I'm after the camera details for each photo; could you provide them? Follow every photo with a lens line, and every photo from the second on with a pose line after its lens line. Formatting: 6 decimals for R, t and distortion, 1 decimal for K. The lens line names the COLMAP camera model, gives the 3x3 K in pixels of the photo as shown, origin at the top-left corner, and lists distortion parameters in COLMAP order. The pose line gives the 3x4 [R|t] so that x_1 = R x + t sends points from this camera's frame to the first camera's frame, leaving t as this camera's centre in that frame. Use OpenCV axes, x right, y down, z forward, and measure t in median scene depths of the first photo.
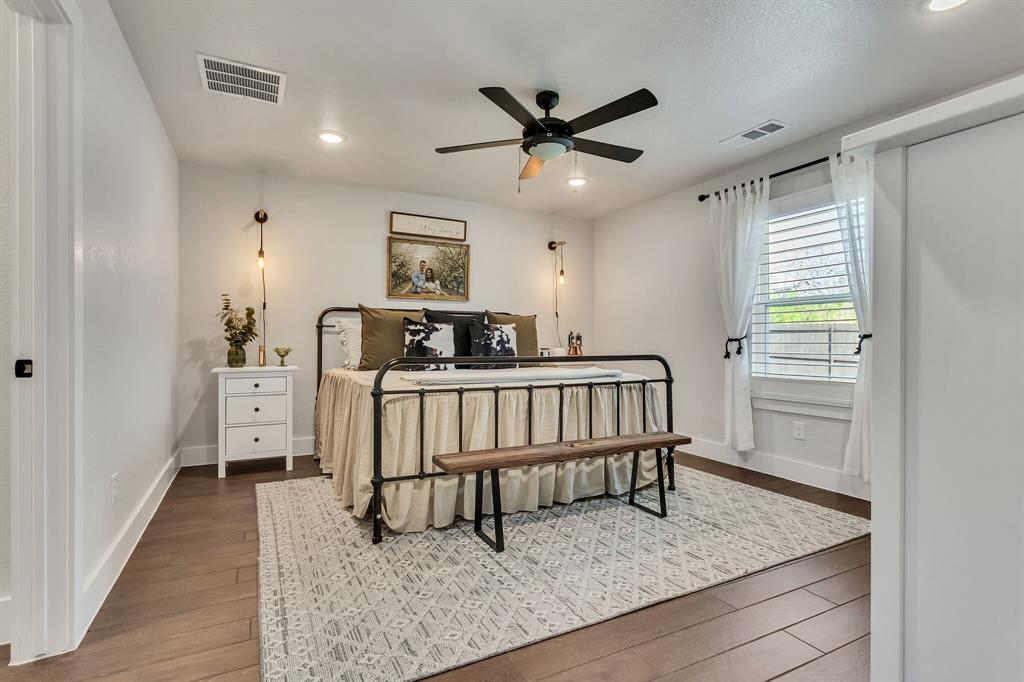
lens RADIAL K [[497.6, 0, 507.9], [0, 497.6, 340.1], [0, 0, 1]] dist [-0.012998, 0.006899]
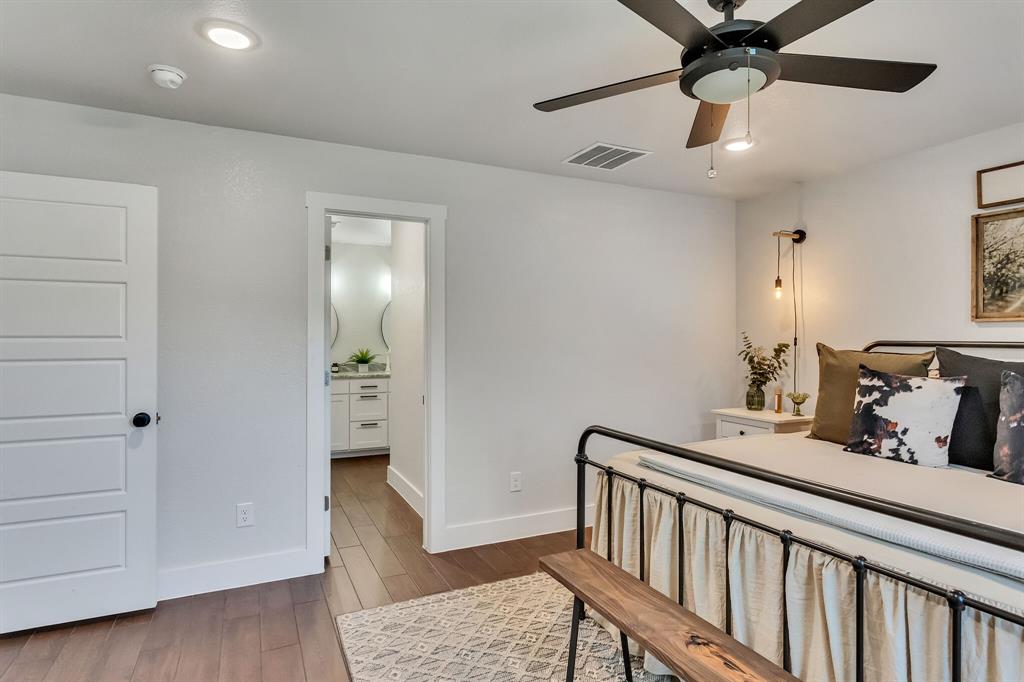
lens RADIAL K [[569.2, 0, 510.8], [0, 569.2, 336.6], [0, 0, 1]] dist [-0.022046, 0.000774]
pose [[-0.047184, -0.001227, -0.998885, 0.522847], [-0.001693, 0.999998, -0.001148, -0.079585], [0.998885, 0.001637, -0.047185, 0.592148]]
